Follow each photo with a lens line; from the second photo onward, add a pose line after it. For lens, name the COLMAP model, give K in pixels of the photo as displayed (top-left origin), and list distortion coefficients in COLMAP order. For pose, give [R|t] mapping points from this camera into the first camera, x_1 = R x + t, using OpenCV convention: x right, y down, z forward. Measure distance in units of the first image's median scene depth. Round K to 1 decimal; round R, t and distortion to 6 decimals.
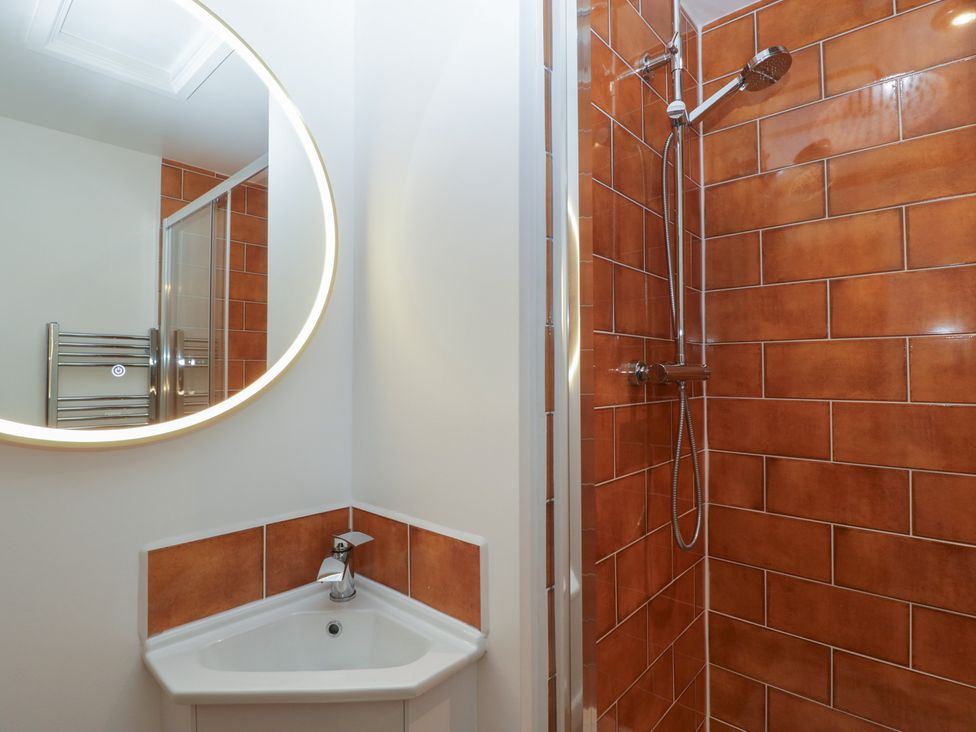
lens RADIAL K [[508.0, 0, 485.3], [0, 508.0, 364.3], [0, 0, 1]] dist [-0.007727, -0.003015]
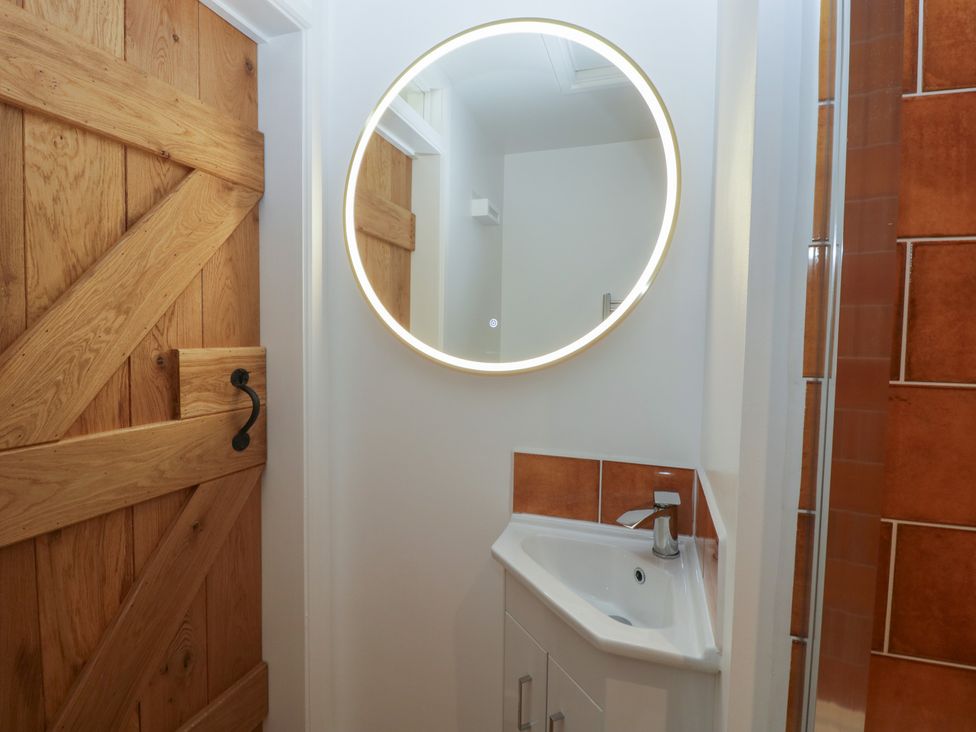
lens RADIAL K [[508.0, 0, 486.4], [0, 508.0, 368.3], [0, 0, 1]] dist [-0.007727, -0.003015]
pose [[0.404196, 0.069445, -0.912032, 0.498566], [-0.005550, 0.997282, 0.073476, 0.032919], [0.914655, -0.024637, 0.403483, 0.328413]]
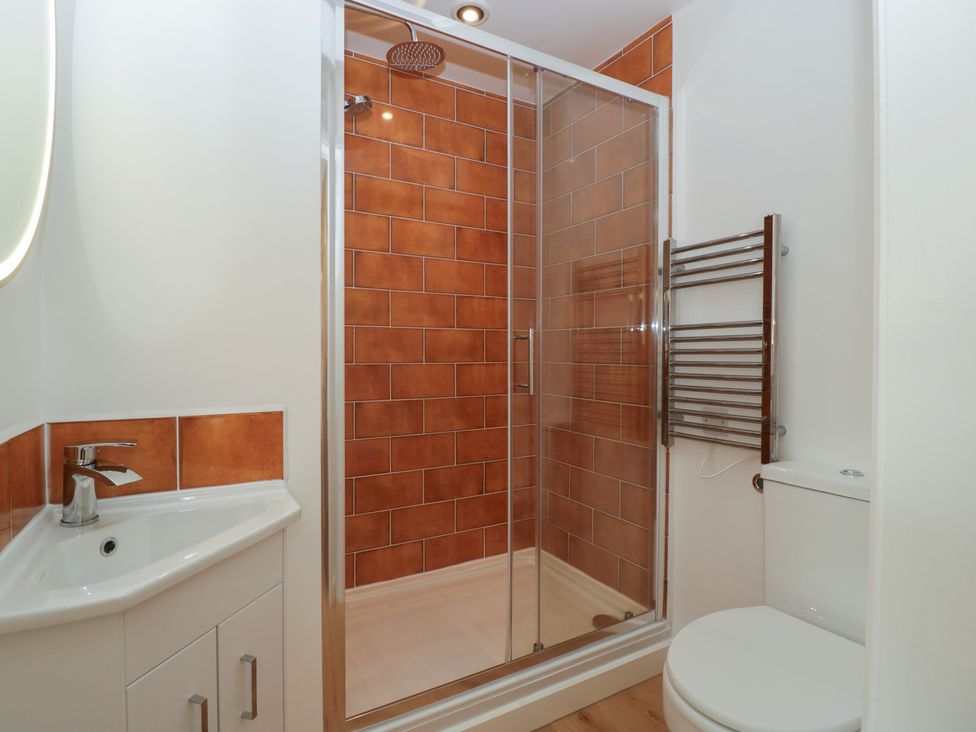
lens RADIAL K [[508.0, 0, 489.0], [0, 508.0, 359.4], [0, 0, 1]] dist [-0.007727, -0.003015]
pose [[0.300373, -0.012732, 0.953737, -0.957738], [-0.021588, 0.999564, 0.020143, 0.180408], [-0.953578, -0.026640, 0.299967, 0.139848]]
